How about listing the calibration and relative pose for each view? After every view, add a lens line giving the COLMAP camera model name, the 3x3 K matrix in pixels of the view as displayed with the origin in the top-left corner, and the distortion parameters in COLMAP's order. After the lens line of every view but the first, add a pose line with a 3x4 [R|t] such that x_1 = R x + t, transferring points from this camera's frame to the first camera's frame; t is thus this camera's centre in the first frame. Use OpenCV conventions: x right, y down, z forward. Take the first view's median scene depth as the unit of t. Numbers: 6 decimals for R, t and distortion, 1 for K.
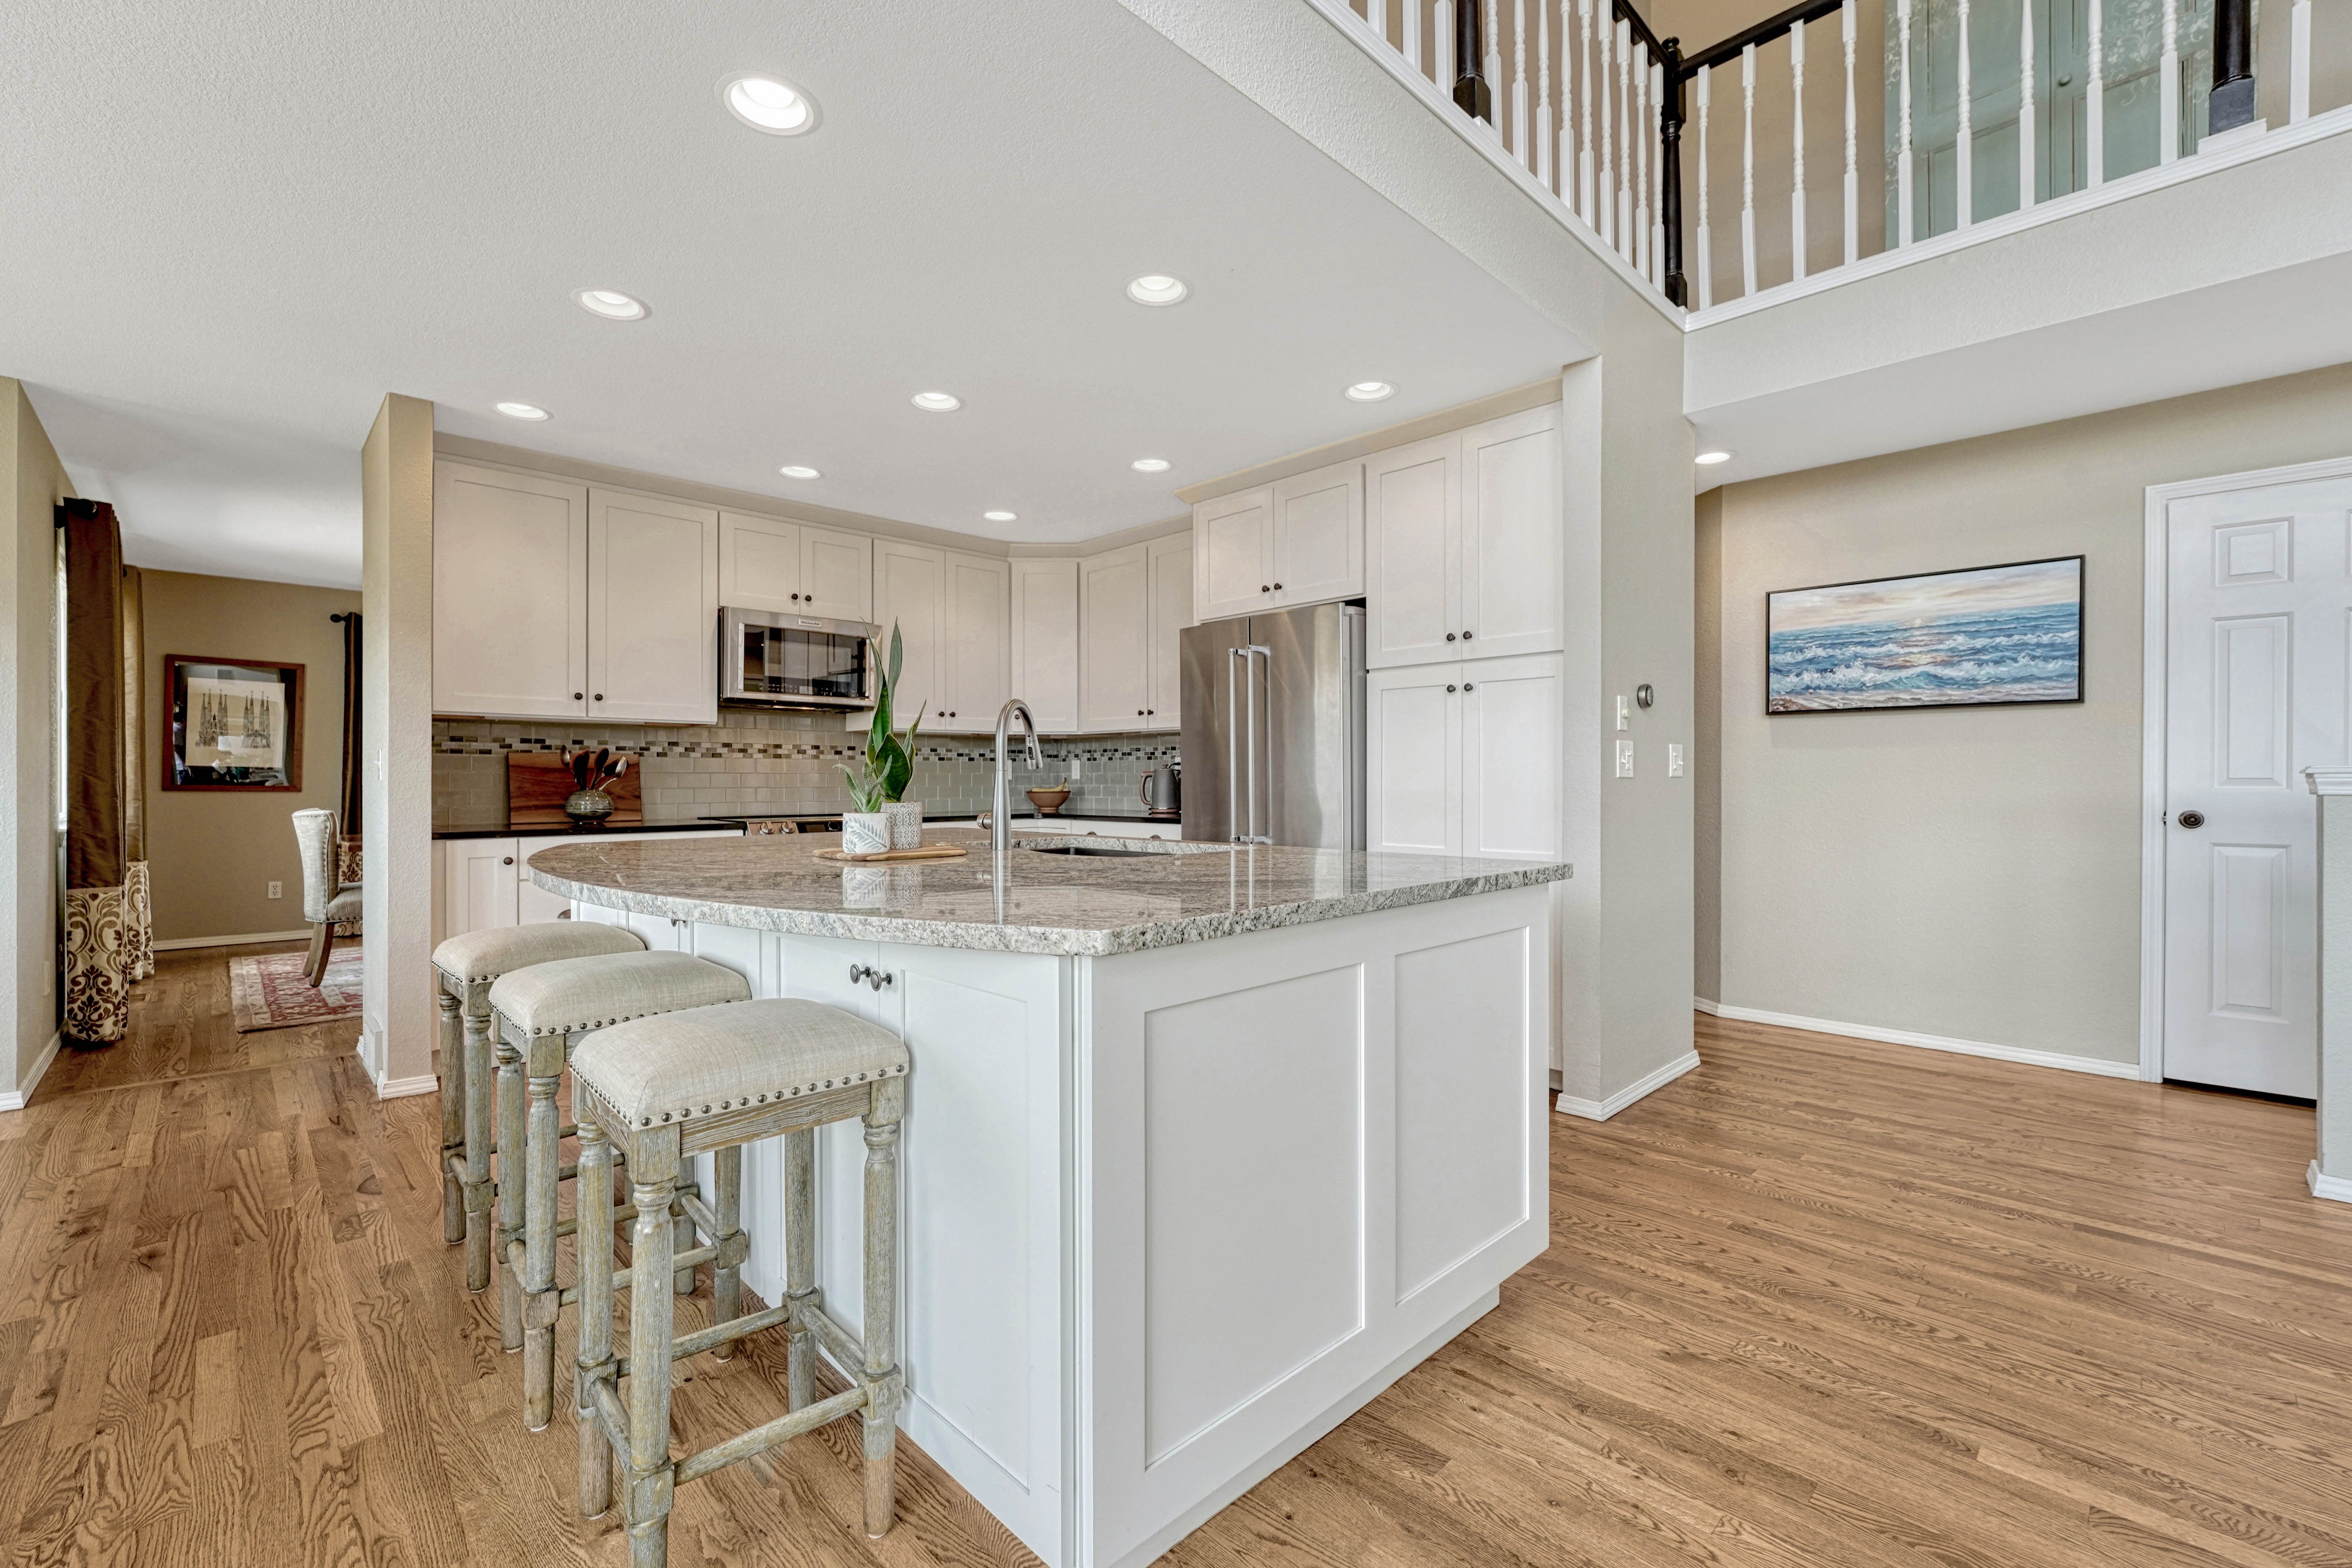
lens RADIAL K [[982.0, 0, 1190.0], [0, 982.0, 800.3], [0, 0, 1]] dist [-0.020506, 0.003517]
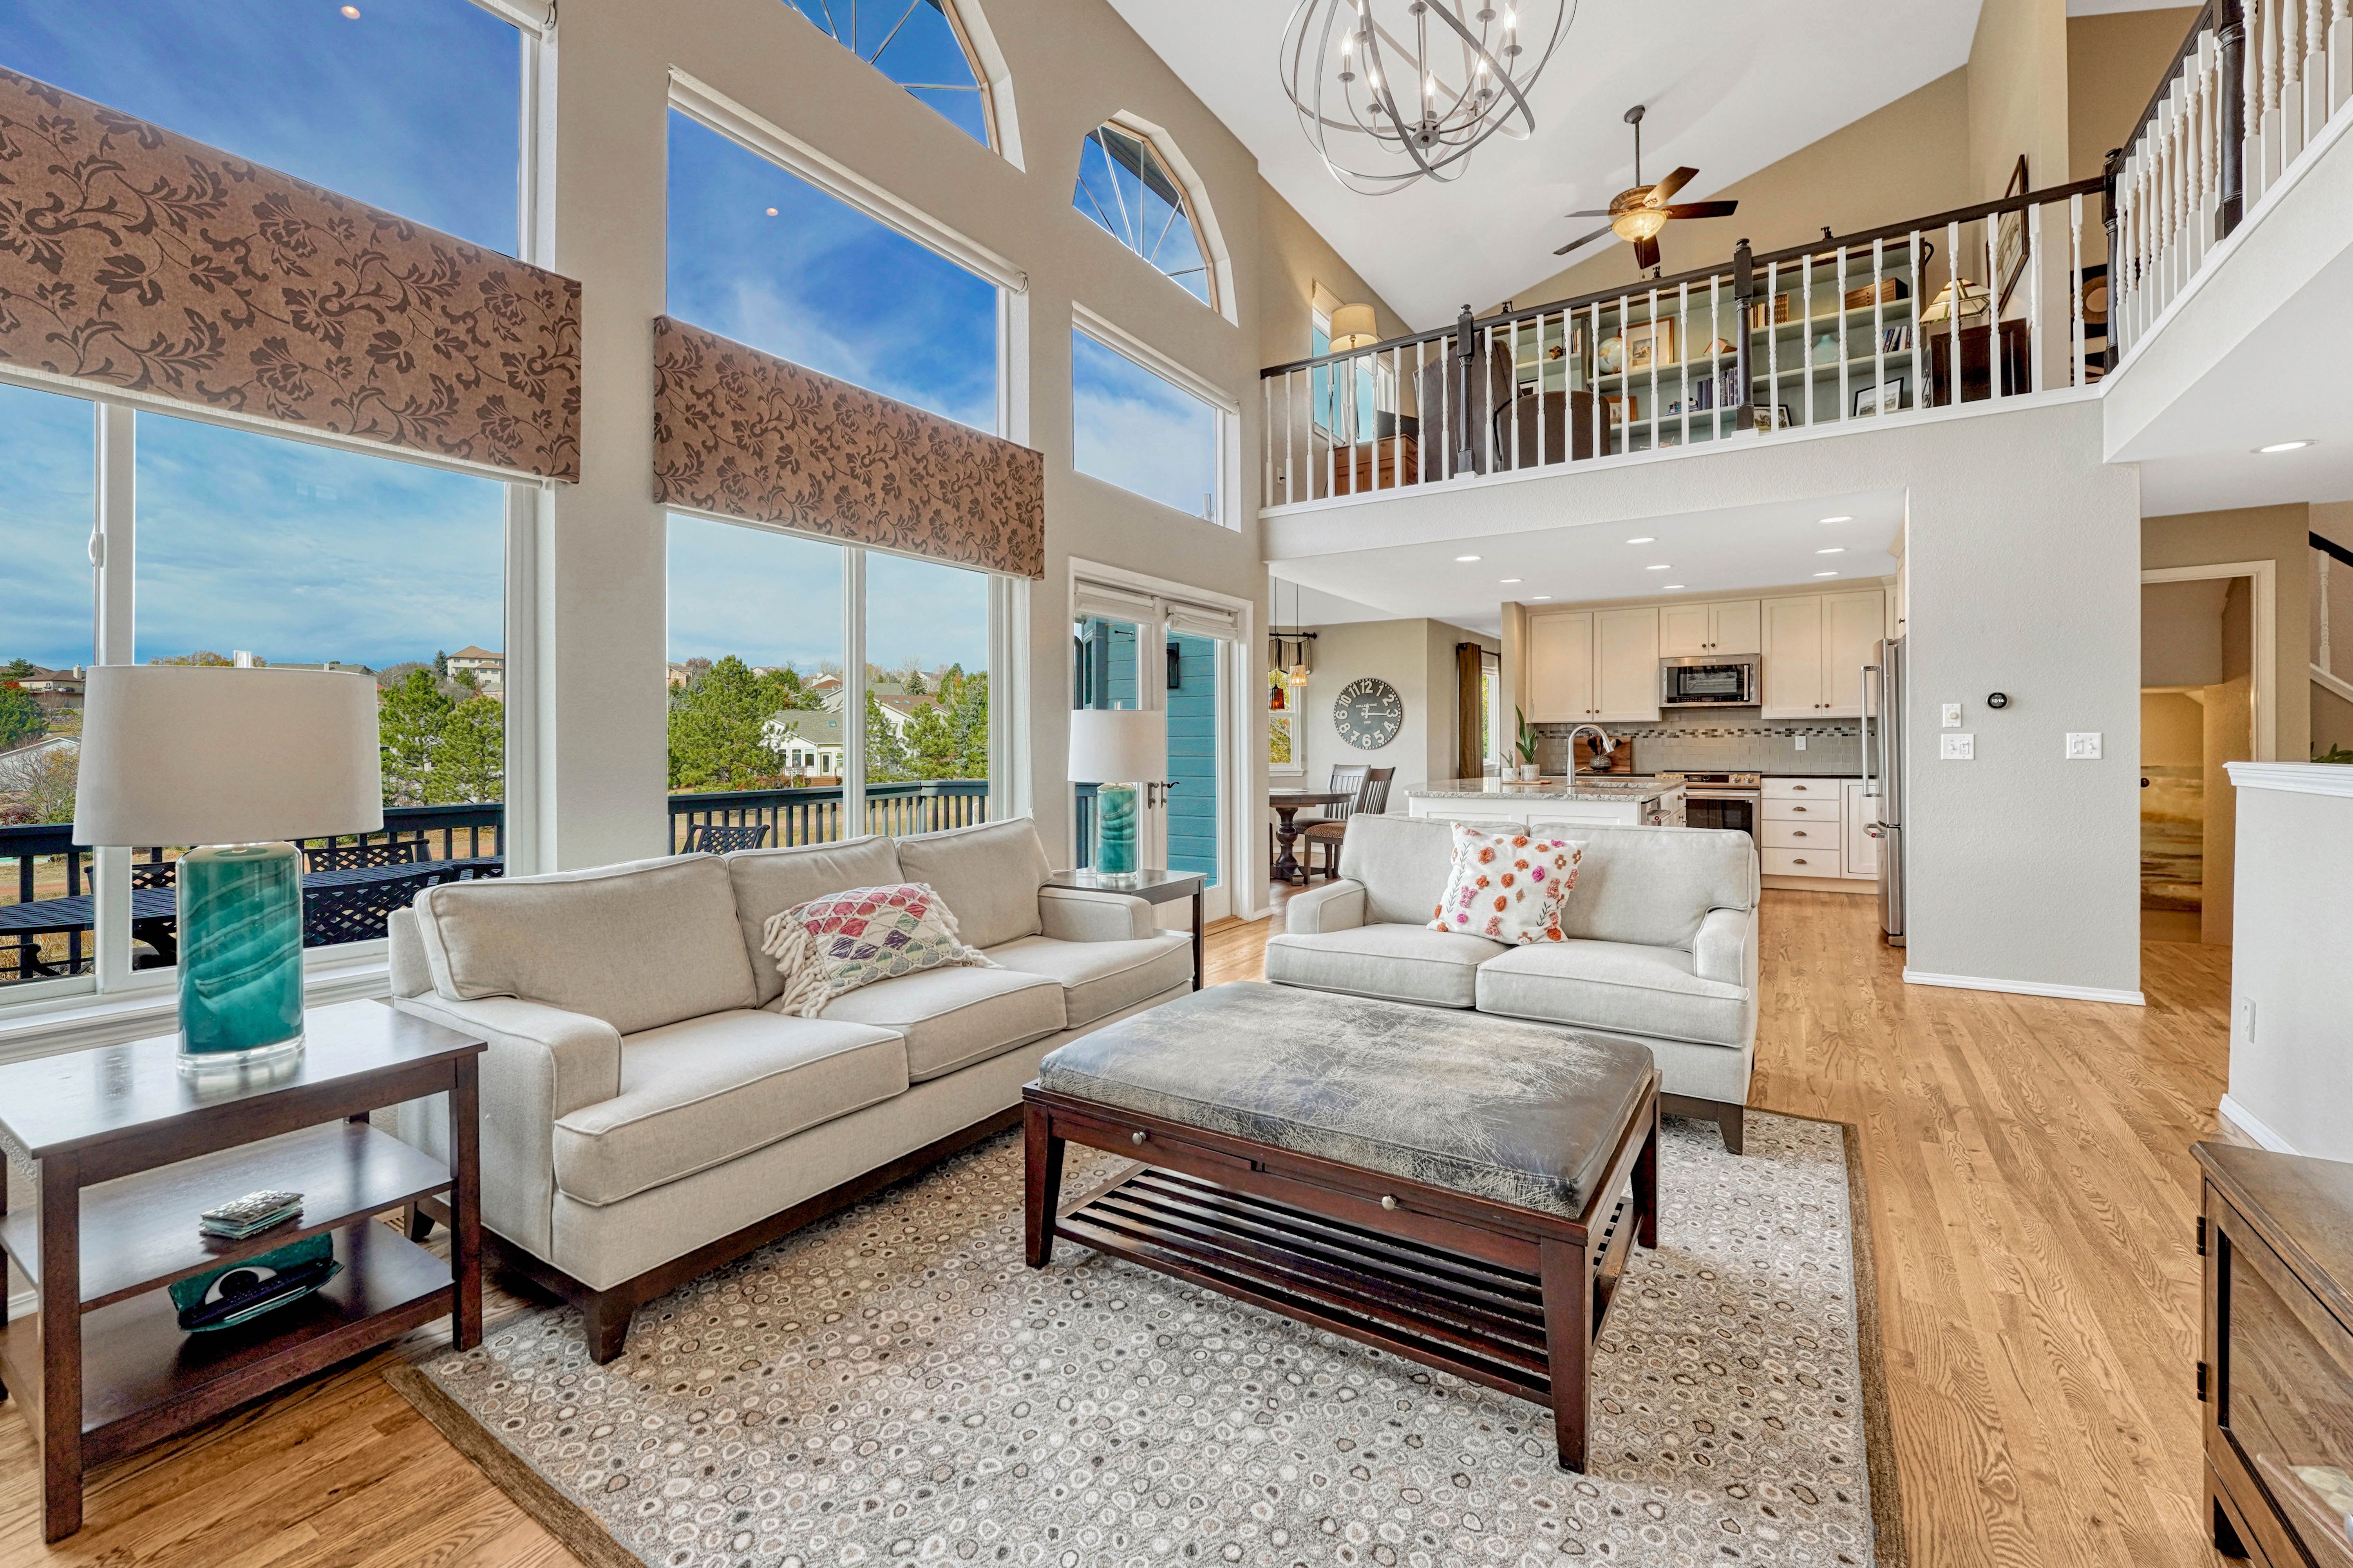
lens RADIAL K [[982.4, 0, 1186.3], [0, 982.4, 737.4], [0, 0, 1]] dist [-0.020506, 0.003517]
pose [[0.231061, -0.004998, -0.972926, 1.143640], [-0.007520, 0.999948, -0.006923, -0.026734], [0.972910, 0.008916, 0.231011, -0.330825]]
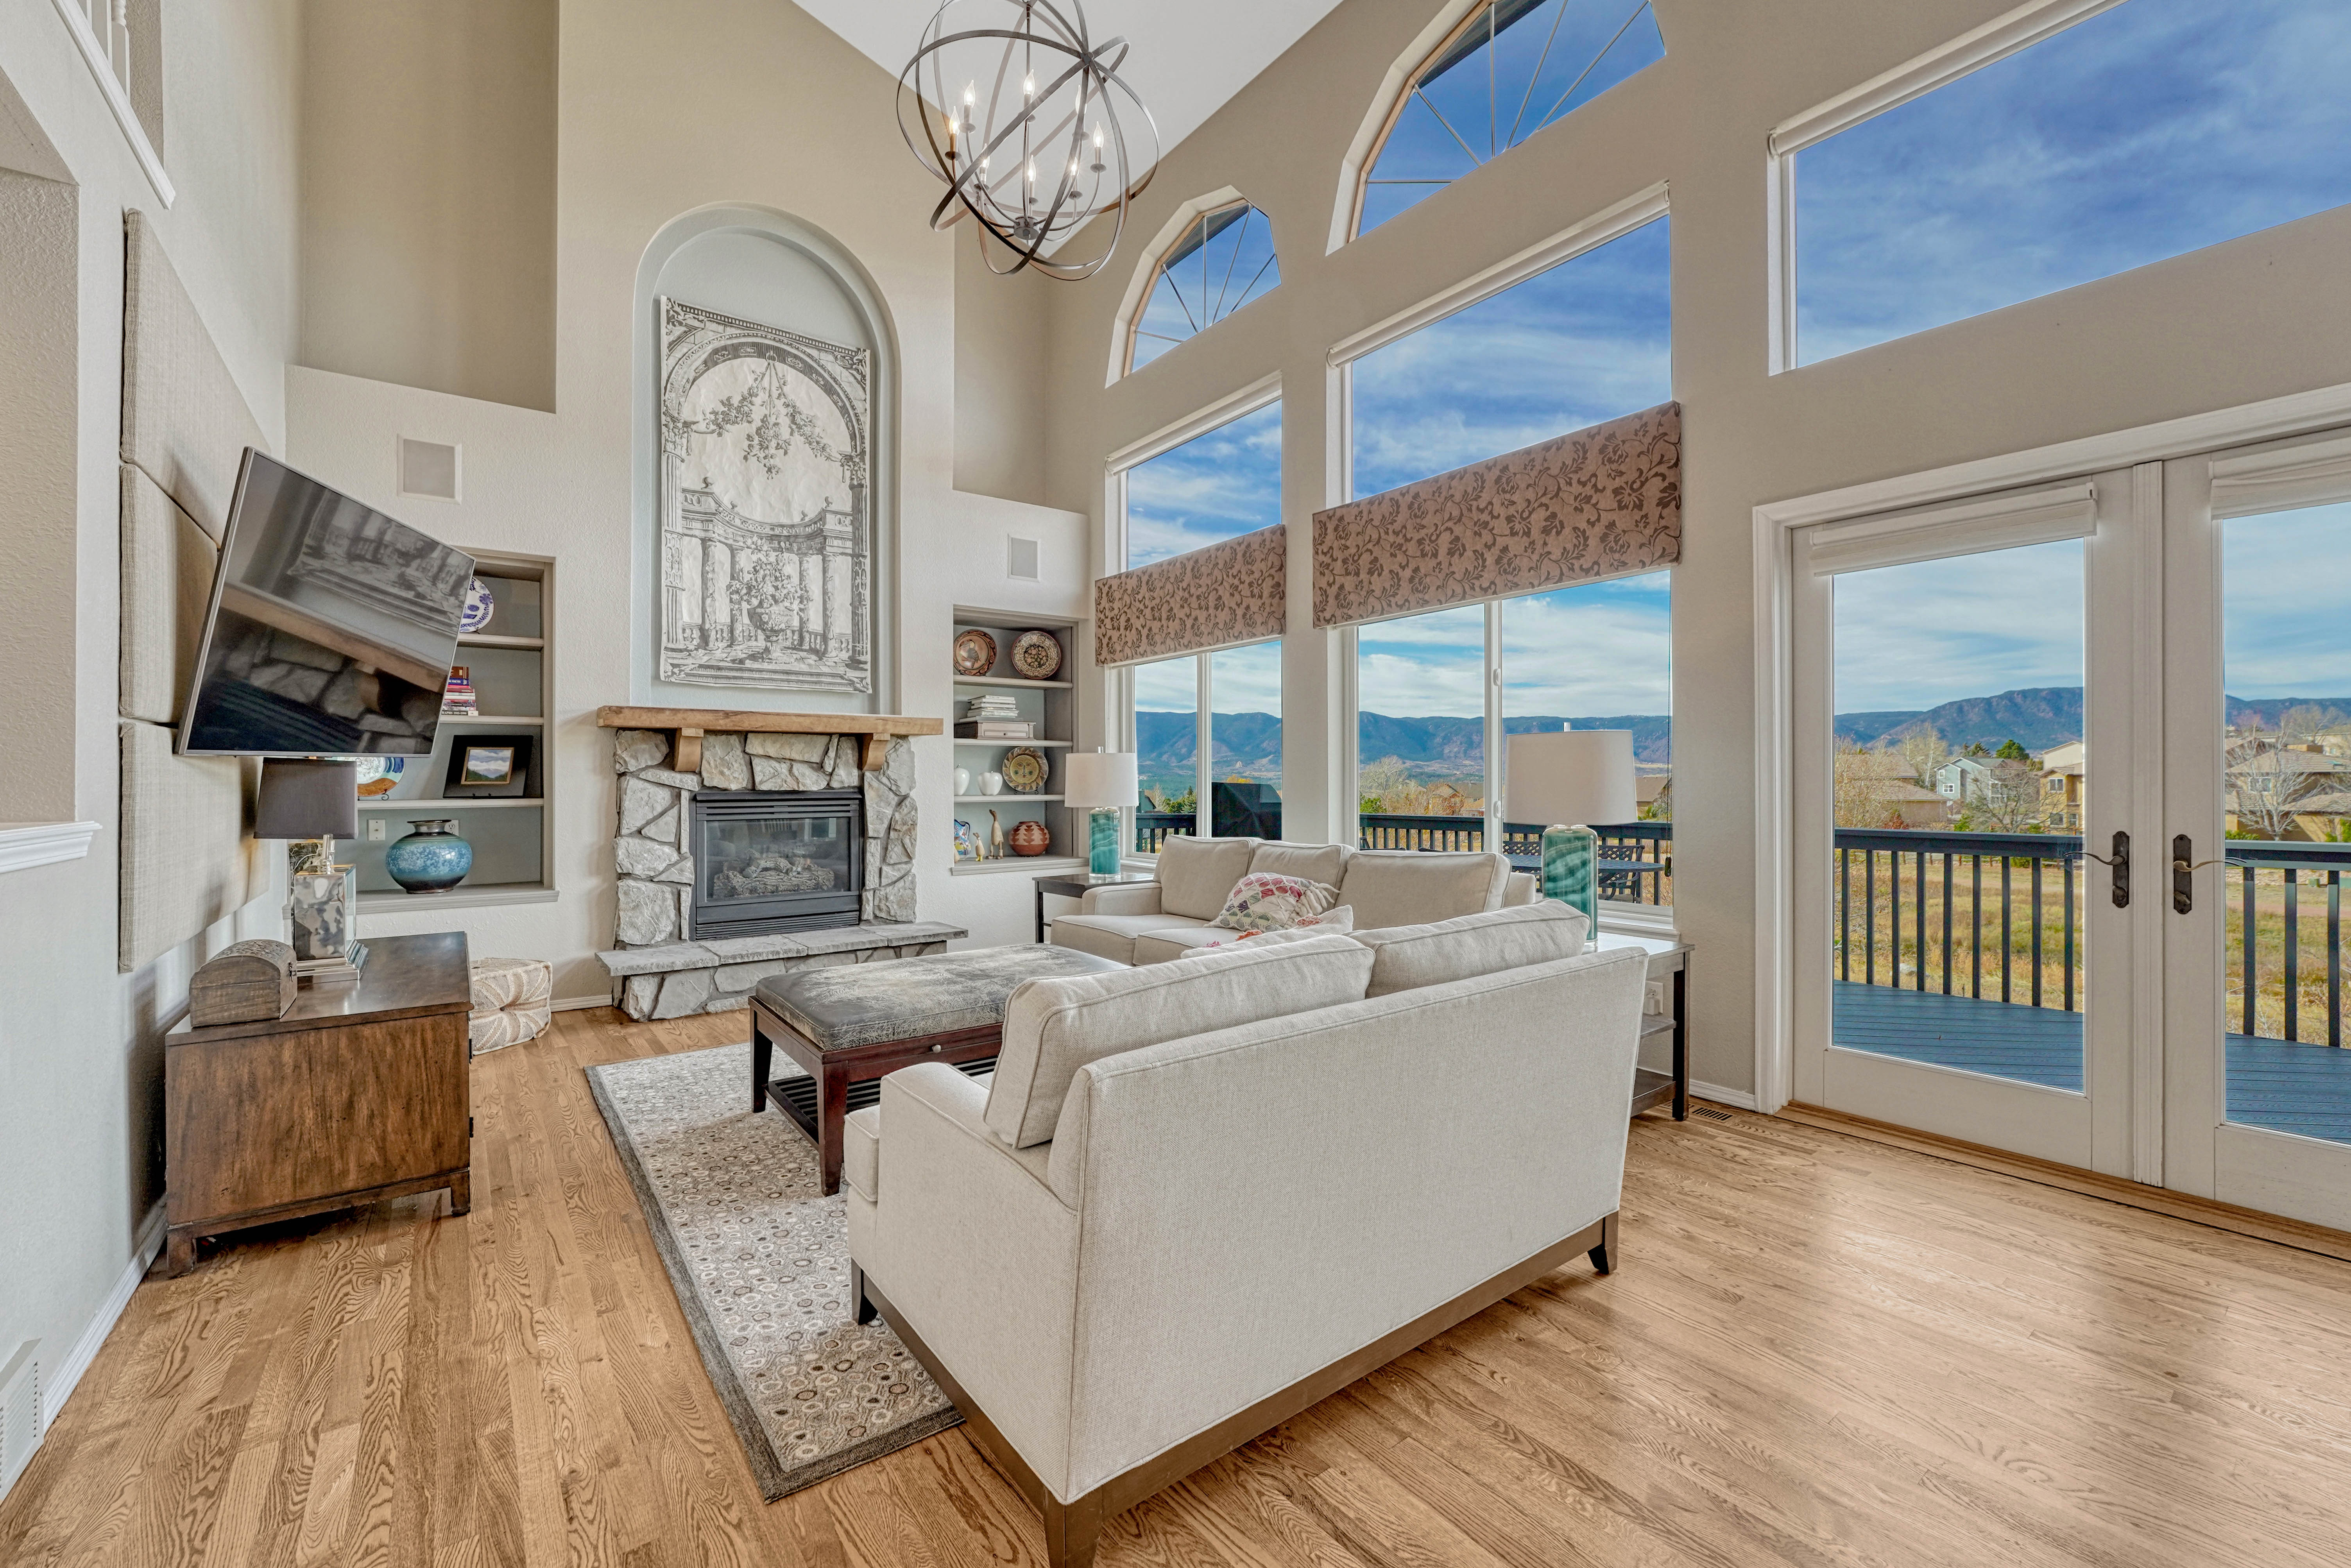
lens RADIAL K [[981.5, 0, 1182.7], [0, 981.5, 780.7], [0, 0, 1]] dist [-0.020506, 0.003517]
pose [[-0.991347, 0.005773, 0.131140, 0.400470], [0.007552, 0.999886, 0.013074, -0.035178], [-0.131050, 0.013952, -0.991278, 0.601127]]
